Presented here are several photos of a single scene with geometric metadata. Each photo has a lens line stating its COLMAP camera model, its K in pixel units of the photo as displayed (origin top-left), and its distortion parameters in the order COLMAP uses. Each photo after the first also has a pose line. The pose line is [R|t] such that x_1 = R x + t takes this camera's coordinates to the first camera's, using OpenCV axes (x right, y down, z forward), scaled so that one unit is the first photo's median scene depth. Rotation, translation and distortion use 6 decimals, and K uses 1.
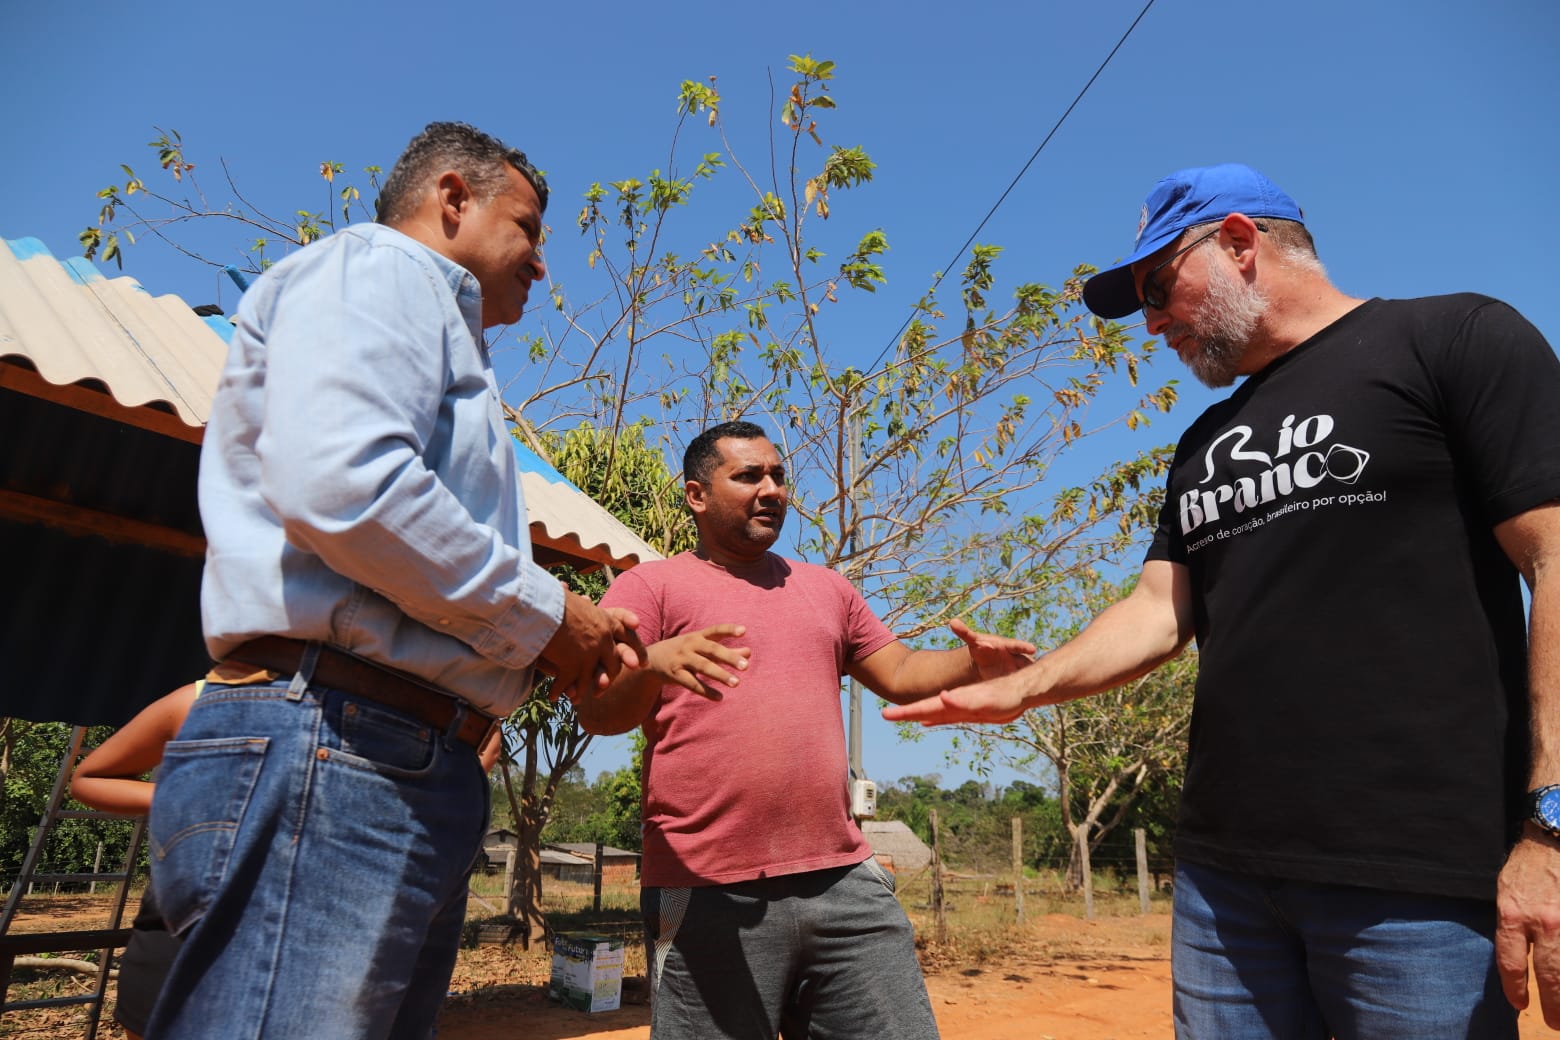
lens RADIAL K [[1031.4, 0, 780.0], [0, 1031.4, 520.0], [0, 0, 1]] dist [-0.018825, -0.002236]
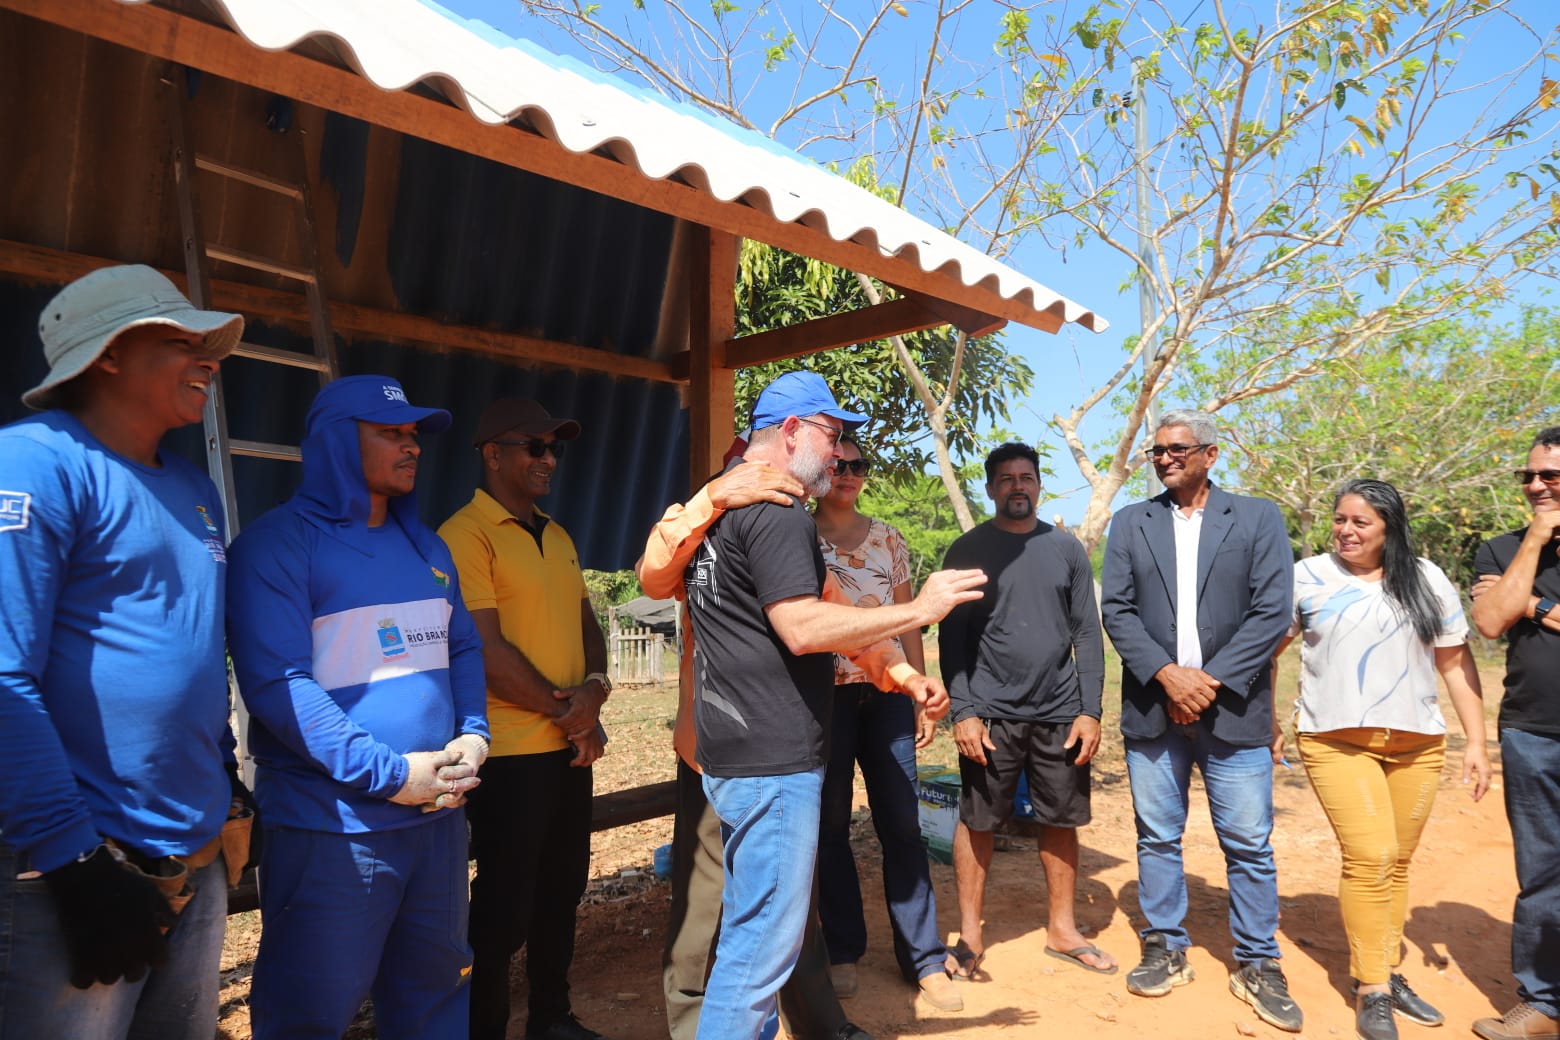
lens RADIAL K [[1037.3, 0, 799.5], [0, 1037.3, 514.9], [0, 0, 1]] dist [-0.010259, -0.004224]
pose [[0.990223, -0.047460, -0.131169, -0.055964], [0.075728, 0.972607, 0.219774, 0.001450], [0.117145, -0.227558, 0.966692, 0.063561]]
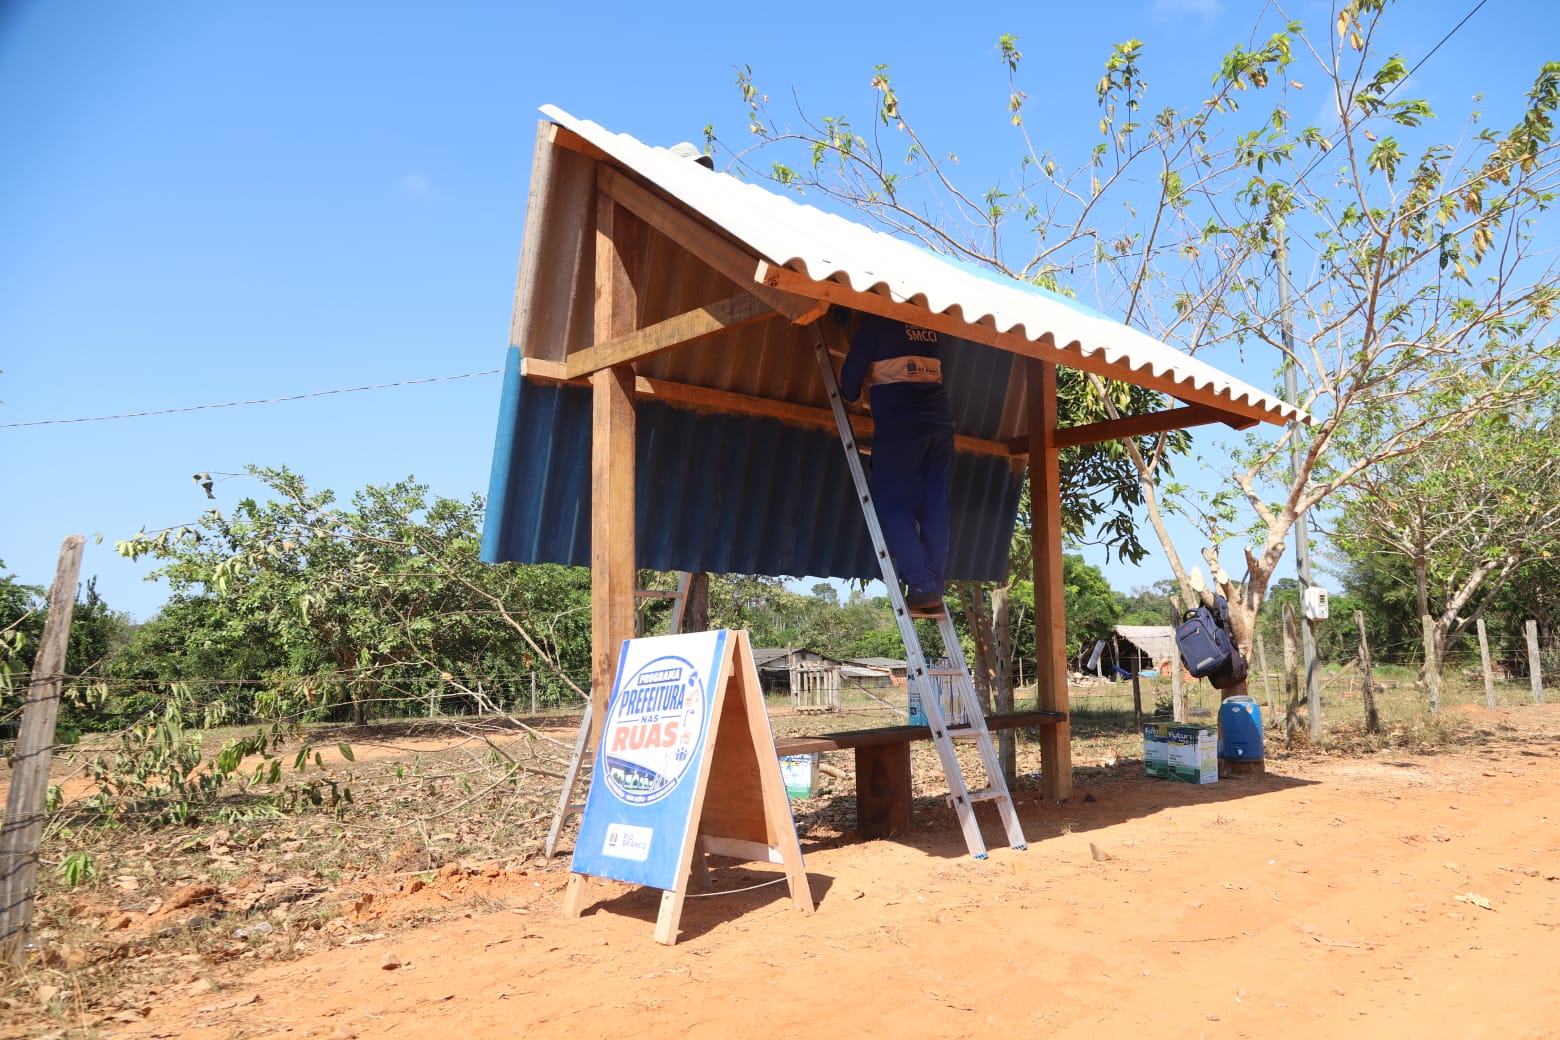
lens RADIAL K [[1031.4, 0, 780.0], [0, 1031.4, 520.0], [0, 0, 1]] dist [-0.018825, -0.002236]
pose [[0.972599, -0.066037, -0.222913, -0.108007], [0.103441, 0.981595, 0.160533, -0.021054], [0.208209, -0.179192, 0.961530, -0.061876]]
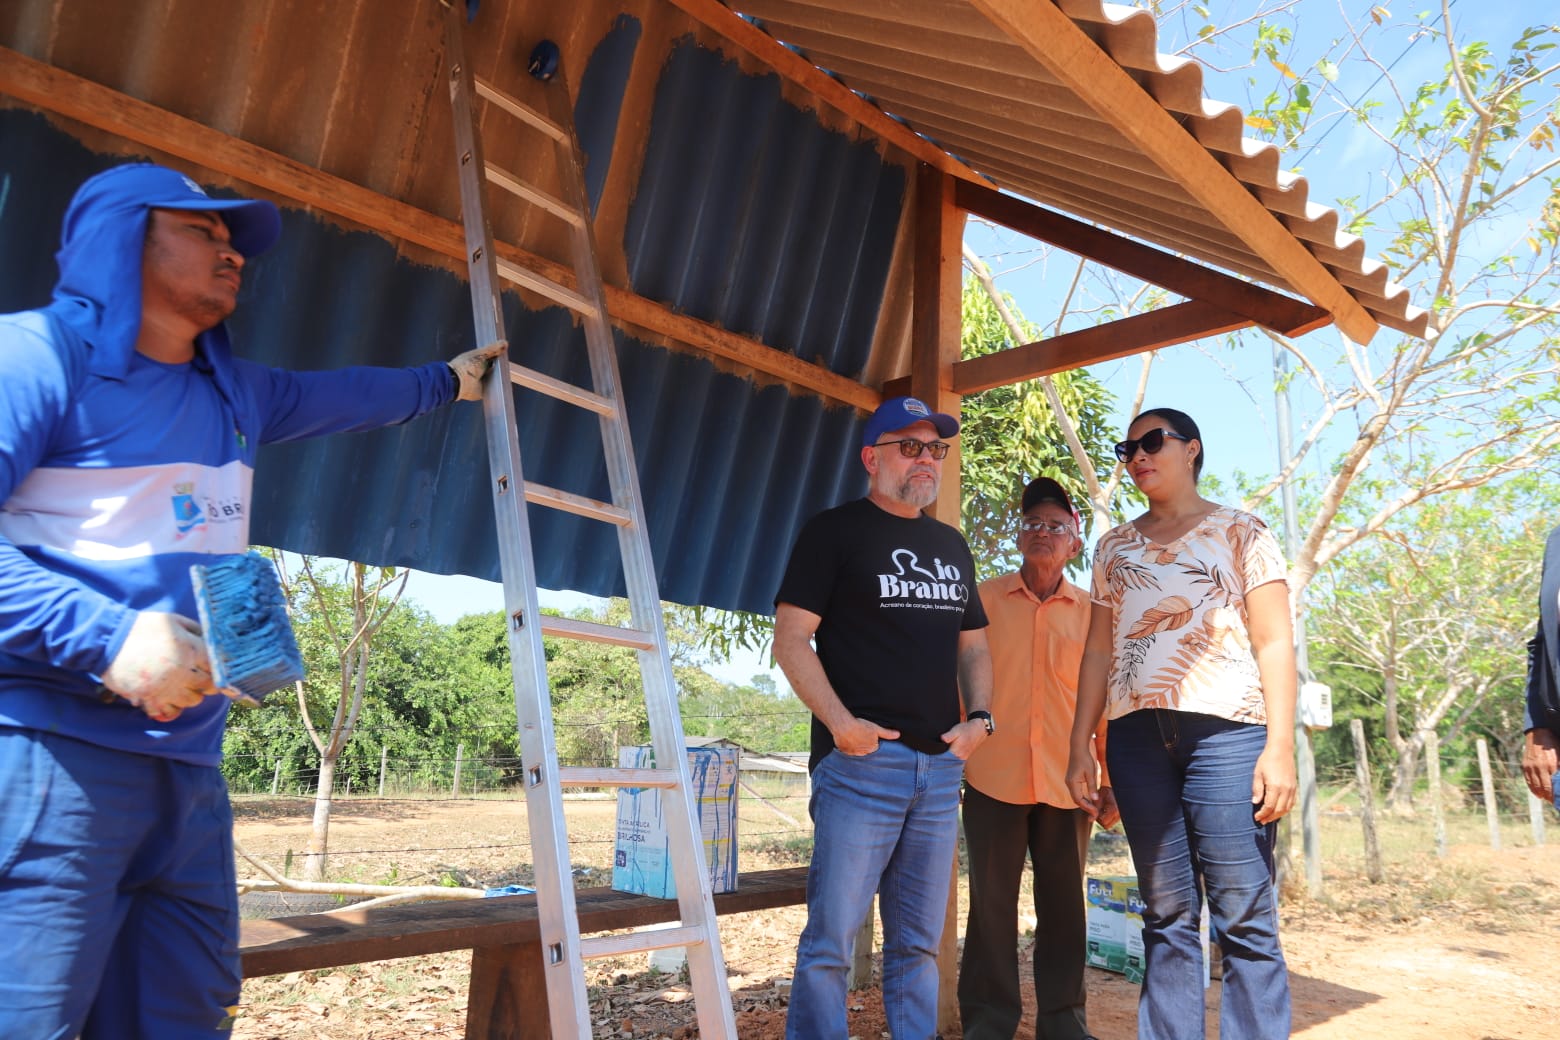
lens RADIAL K [[1031.4, 0, 780.0], [0, 1031.4, 520.0], [0, 0, 1]] dist [-0.018825, -0.002236]
pose [[0.985503, -0.023534, -0.168017, -0.095304], [0.037242, 0.996186, 0.078911, 0.023967], [0.165520, -0.084025, 0.982621, 0.077960]]
